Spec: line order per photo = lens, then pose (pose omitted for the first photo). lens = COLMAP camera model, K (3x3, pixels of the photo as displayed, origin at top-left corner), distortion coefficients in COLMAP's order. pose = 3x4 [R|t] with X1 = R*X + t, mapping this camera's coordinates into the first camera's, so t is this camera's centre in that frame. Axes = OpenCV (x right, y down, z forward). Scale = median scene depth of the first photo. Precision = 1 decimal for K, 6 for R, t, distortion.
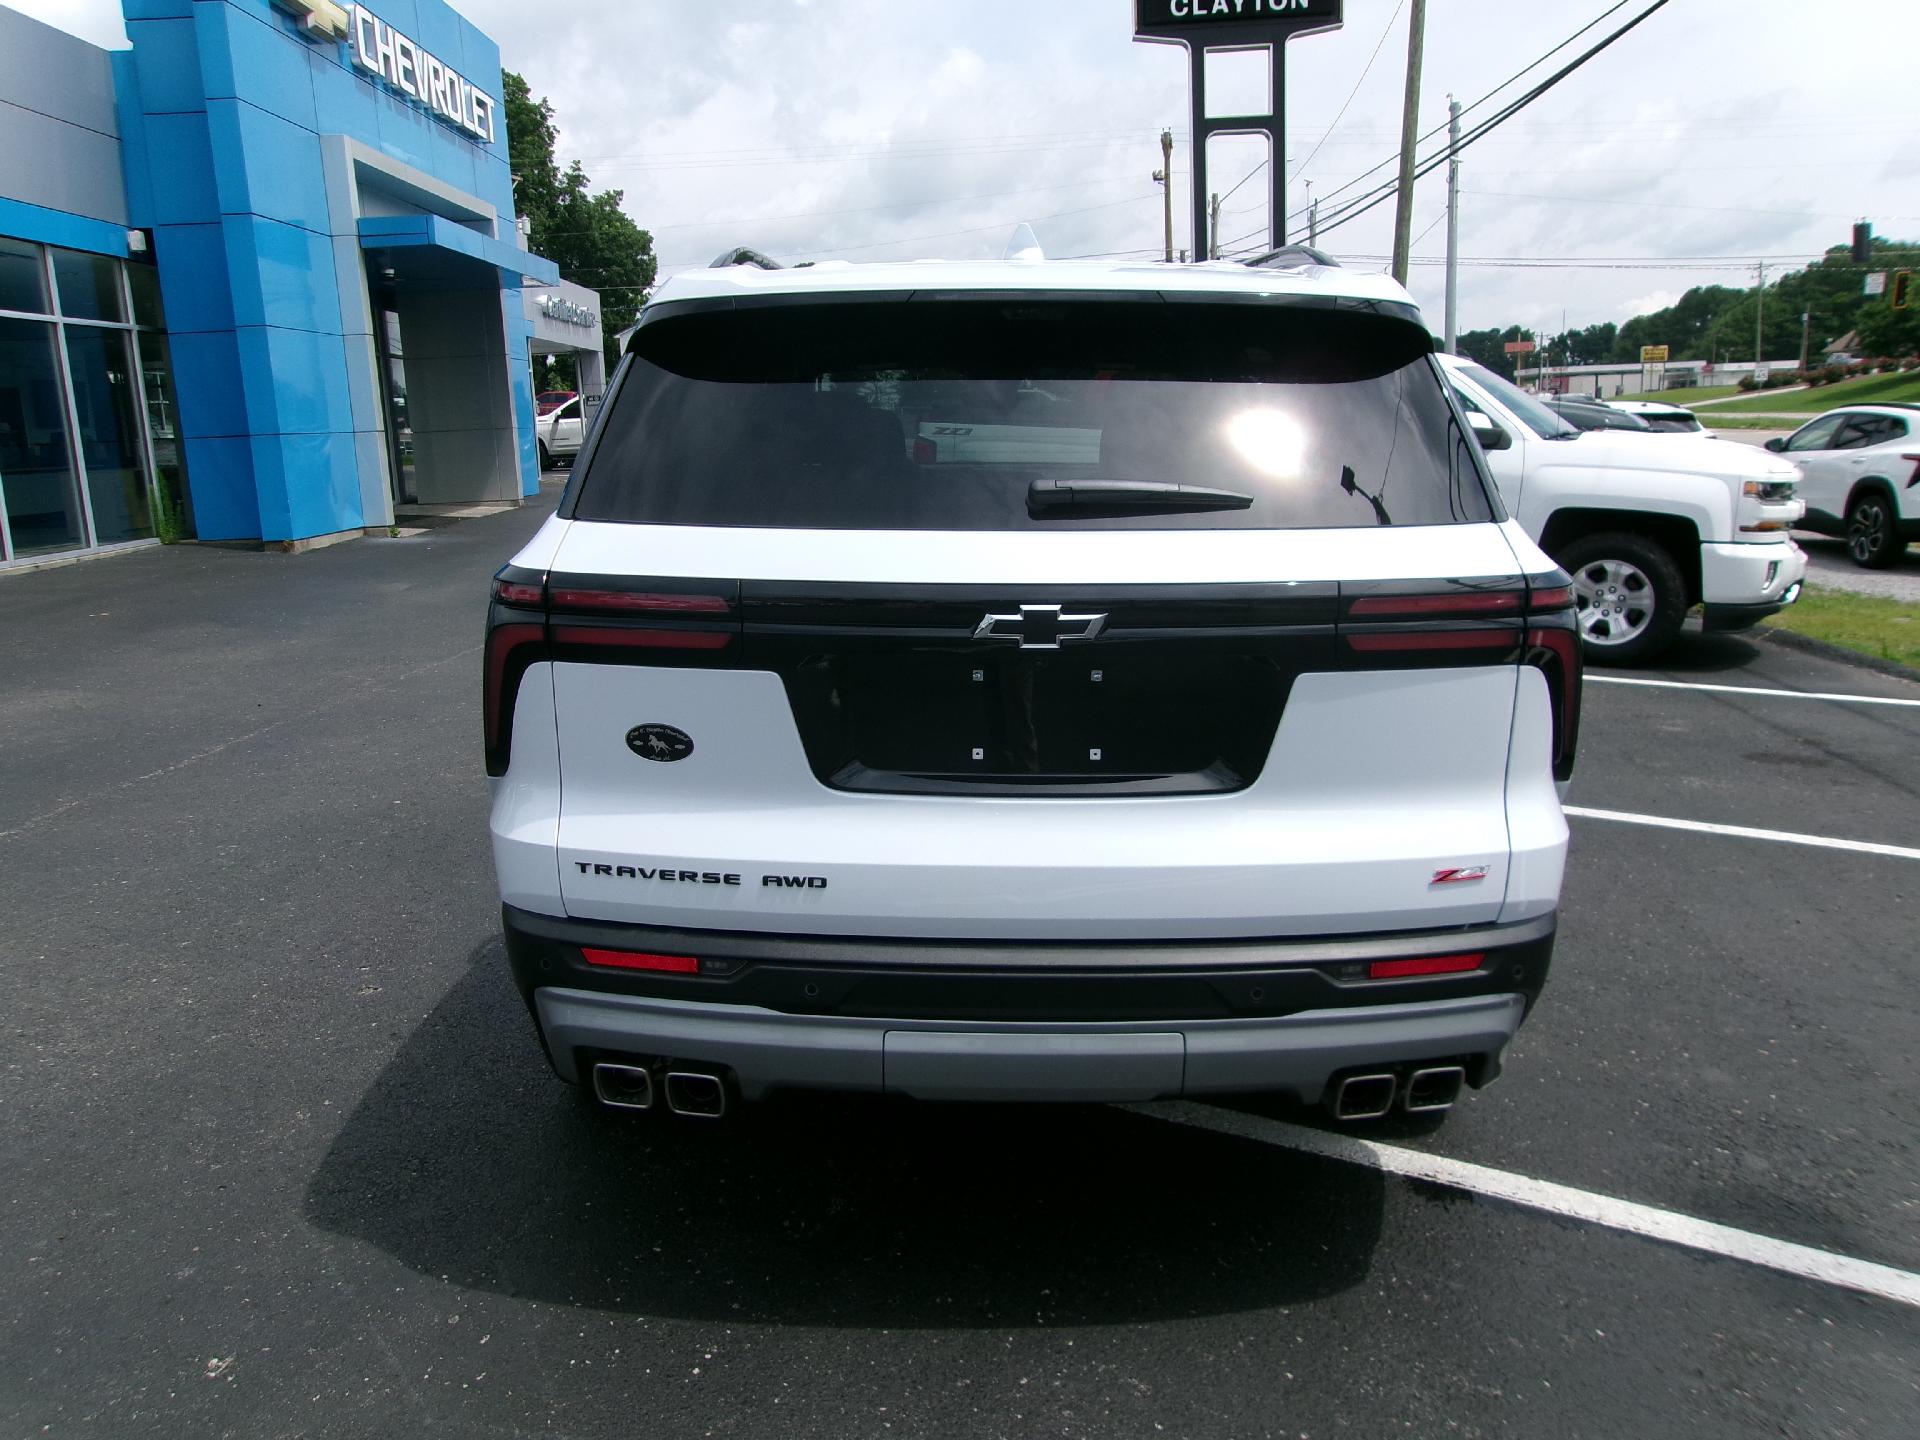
lens RADIAL K [[1499.9, 0, 929.1], [0, 1499.9, 725.4], [0, 0, 1]] dist [-0.050792, 0.082407]
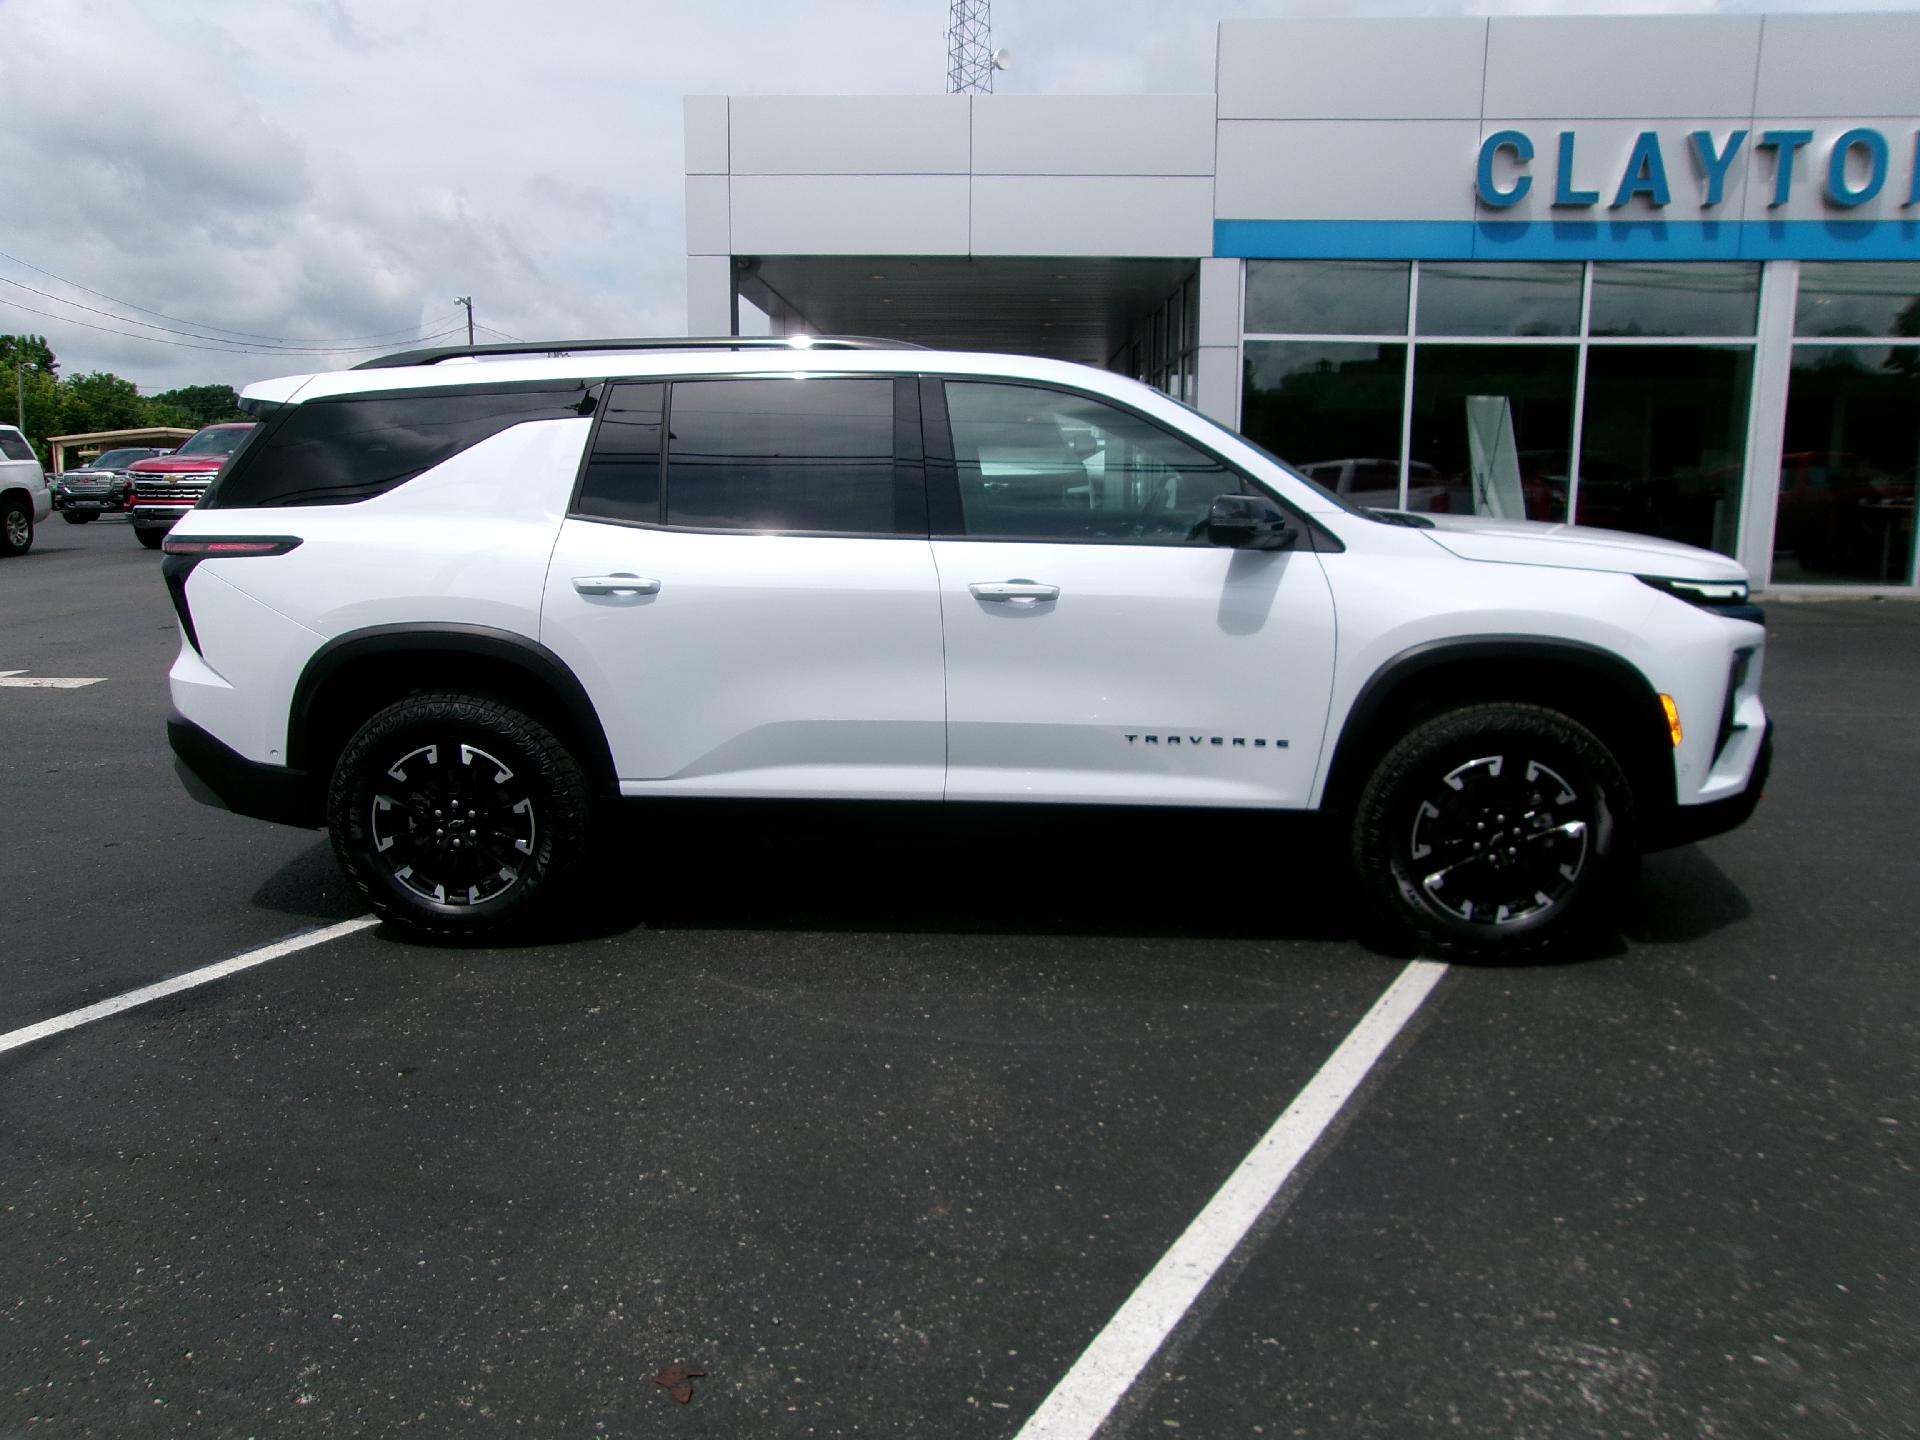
lens RADIAL K [[1499.9, 0, 929.1], [0, 1499.9, 725.4], [0, 0, 1]] dist [-0.050792, 0.082407]
pose [[-0.045817, 0.195370, -0.979659, 0.341879], [-0.208512, 0.957217, 0.200647, -0.068309], [0.976946, 0.213464, -0.003119, 0.297787]]
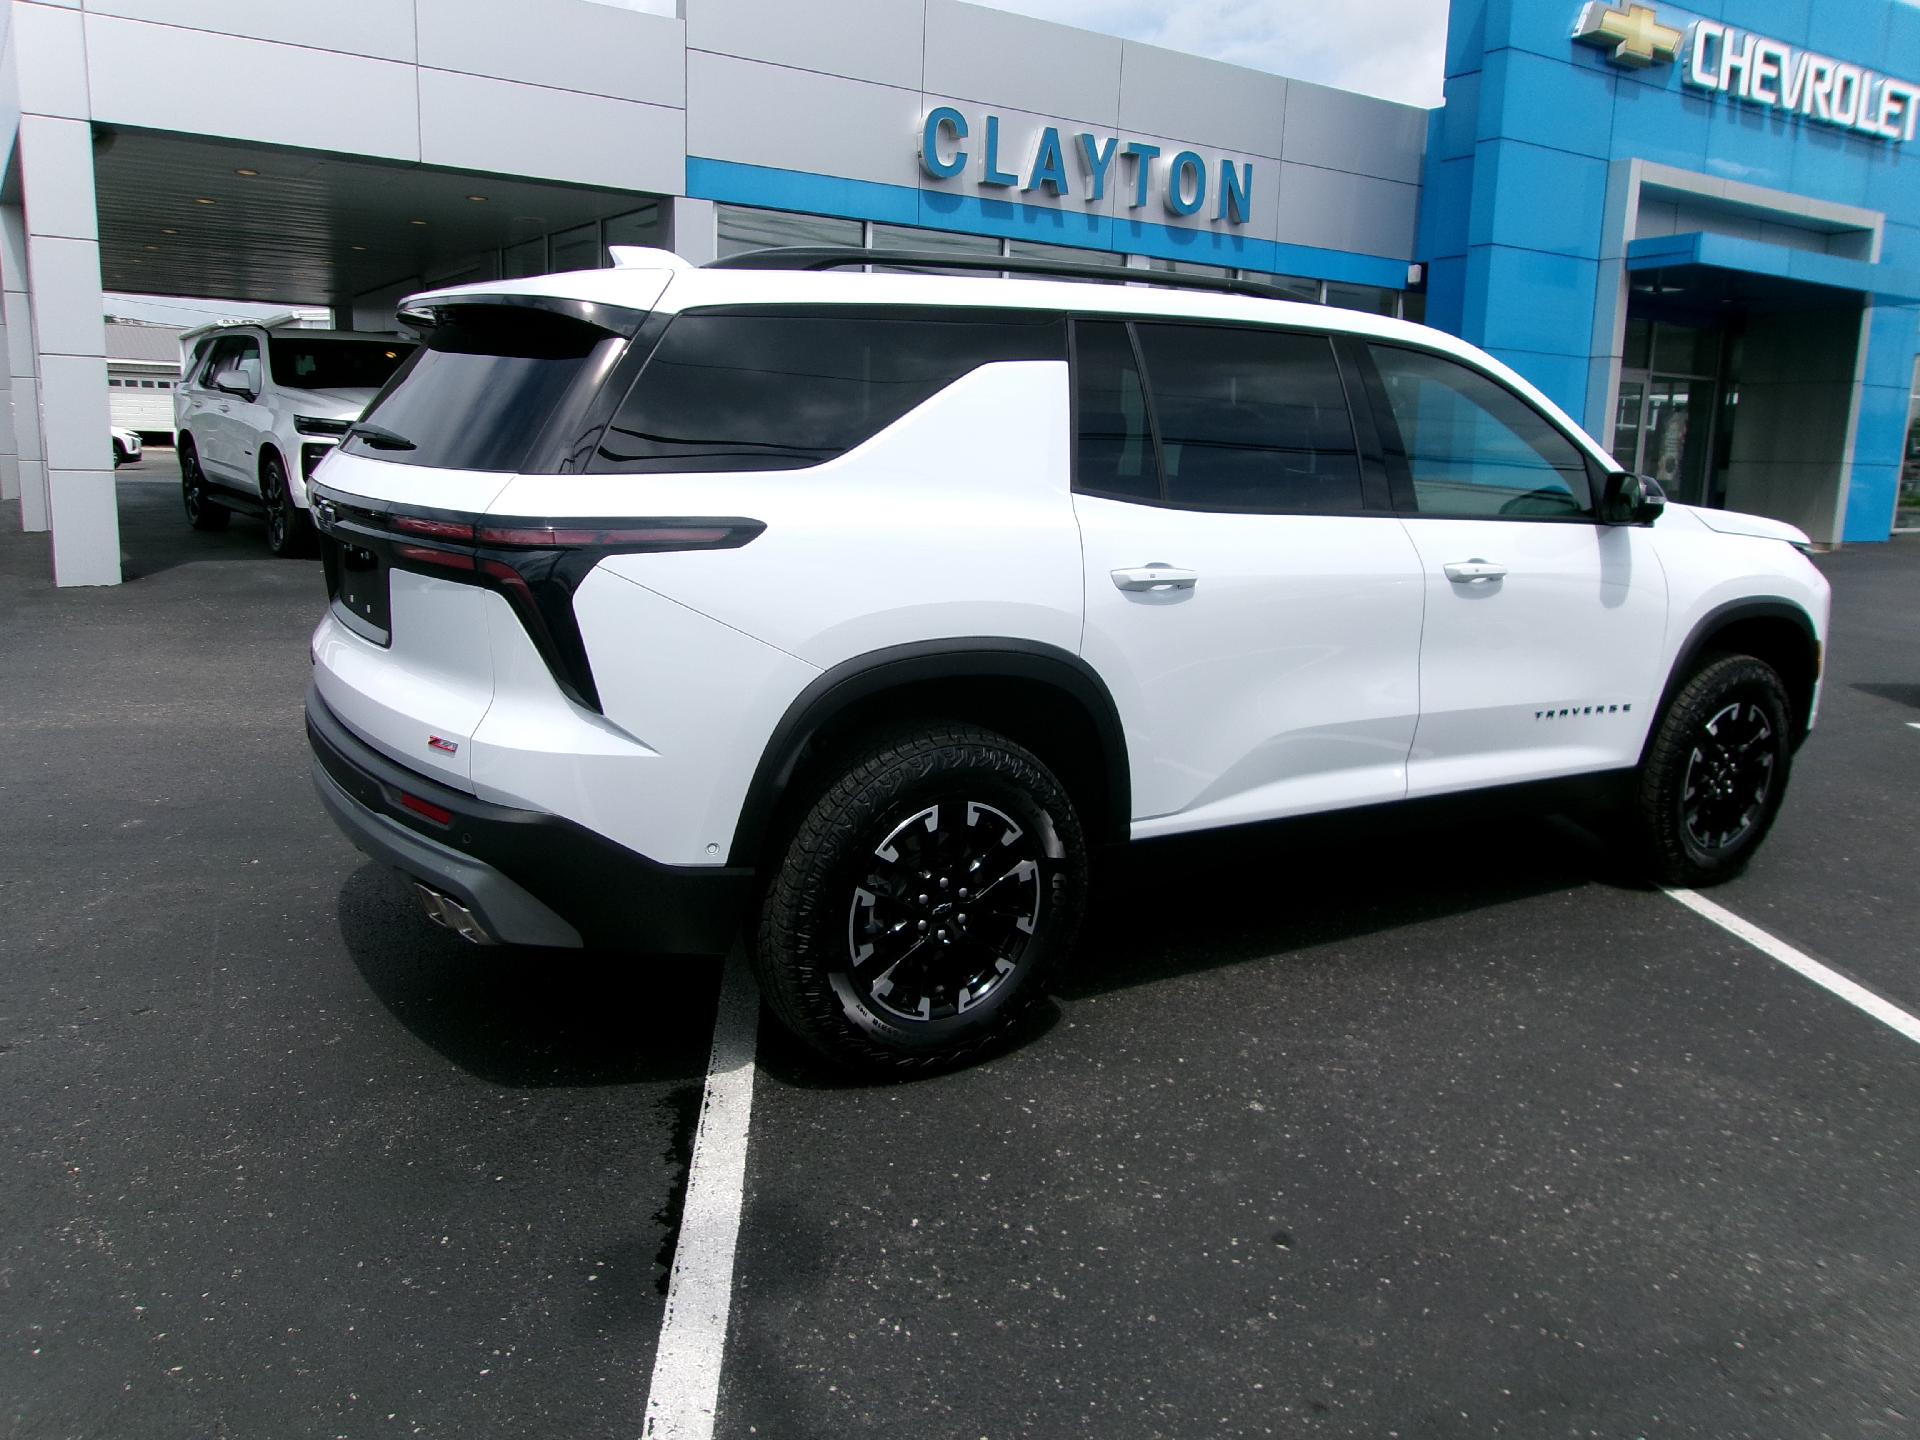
lens RADIAL K [[1499.9, 0, 929.1], [0, 1499.9, 725.4], [0, 0, 1]] dist [-0.050792, 0.082407]
pose [[0.546997, 0.203822, -0.811942, 0.233970], [-0.219013, 0.970968, 0.096196, -0.018825], [0.807978, 0.125206, 0.575757, 0.086312]]
